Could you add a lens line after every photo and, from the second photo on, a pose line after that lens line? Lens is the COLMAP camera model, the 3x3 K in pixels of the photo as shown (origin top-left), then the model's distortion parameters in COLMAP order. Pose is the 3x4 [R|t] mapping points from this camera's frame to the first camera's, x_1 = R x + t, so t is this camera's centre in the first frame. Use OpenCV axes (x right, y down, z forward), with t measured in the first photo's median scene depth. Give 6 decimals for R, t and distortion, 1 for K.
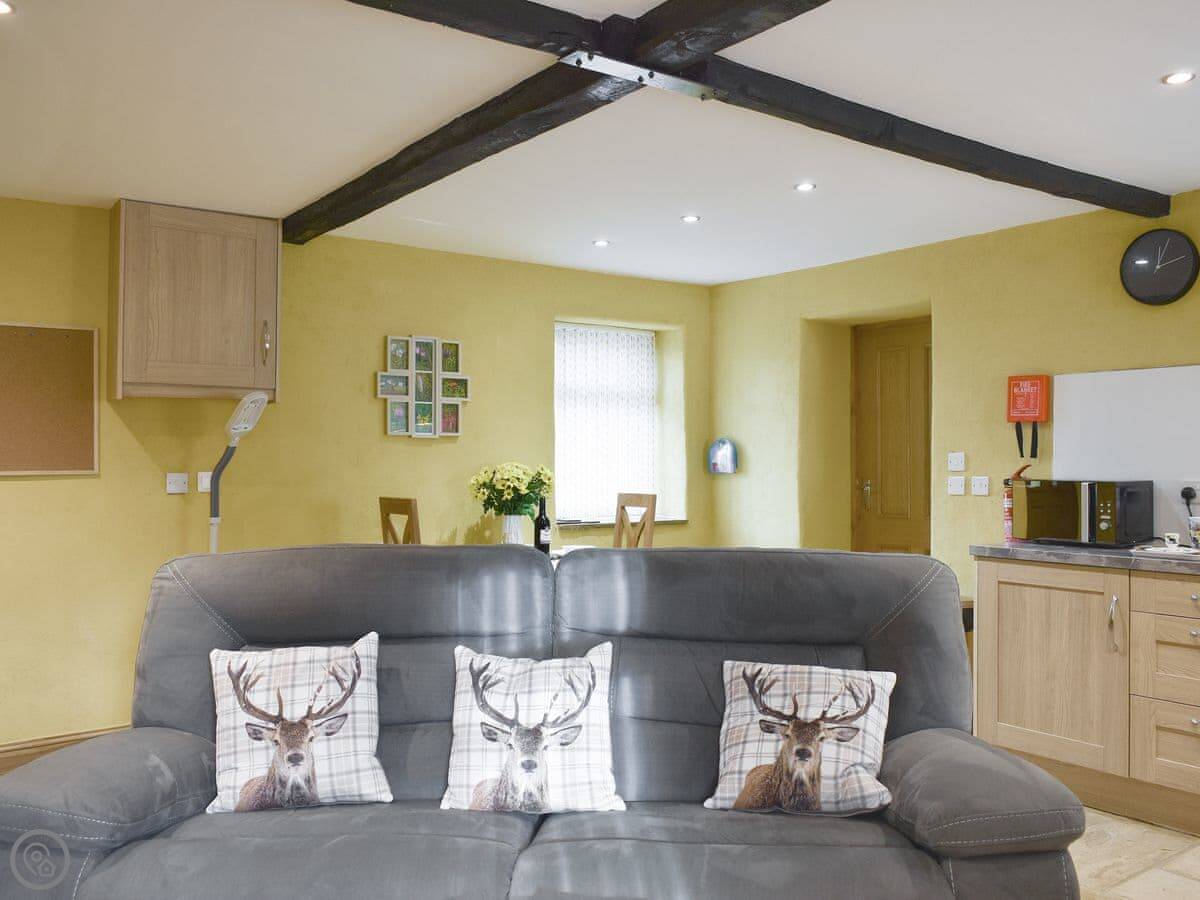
lens RADIAL K [[1036.4, 0, 593.7], [0, 1036.4, 450.3], [0, 0, 1]] dist [-0.012654, -0.009129]
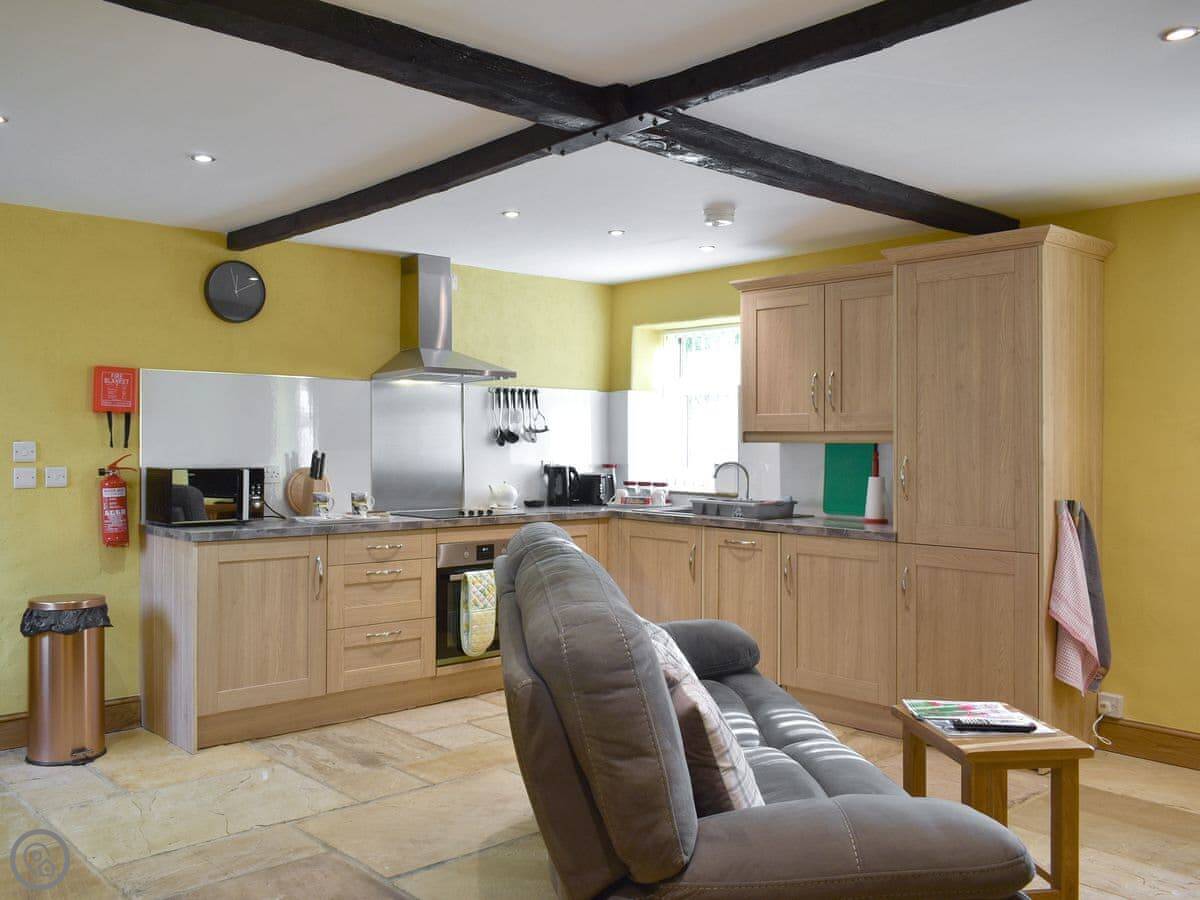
lens RADIAL K [[1036.4, 0, 593.7], [0, 1036.4, 450.3], [0, 0, 1]] dist [-0.012654, -0.009129]
pose [[-0.110525, -0.007444, 0.993846, -0.763062], [-0.015323, 0.999866, 0.005785, -0.003298], [-0.993755, -0.014589, -0.110624, 0.762893]]
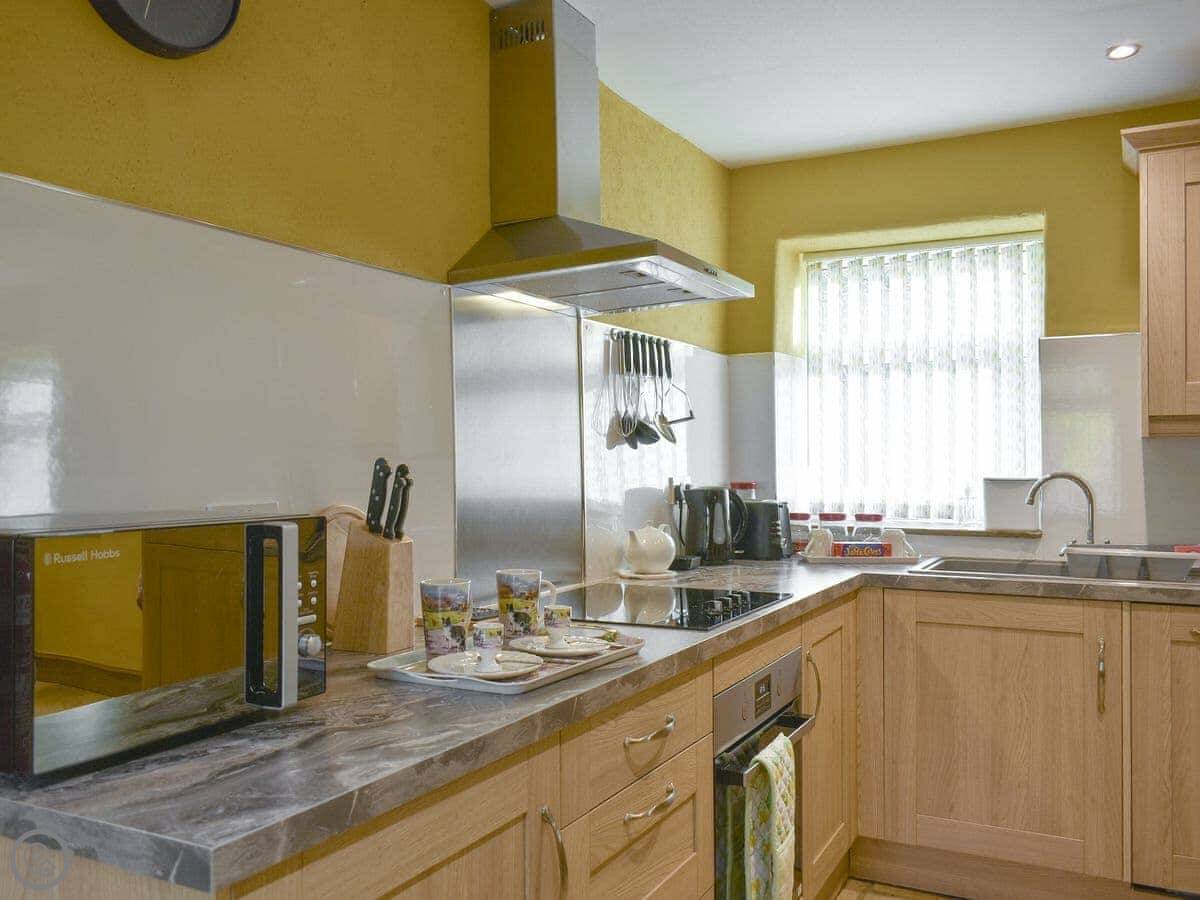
lens RADIAL K [[1036.4, 0, 593.7], [0, 1036.4, 450.3], [0, 0, 1]] dist [-0.012654, -0.009129]
pose [[-0.420237, 0.009662, 0.907363, 0.141761], [-0.002831, 0.999924, -0.011959, 0.012070], [-0.907410, -0.007594, -0.420178, 1.086584]]
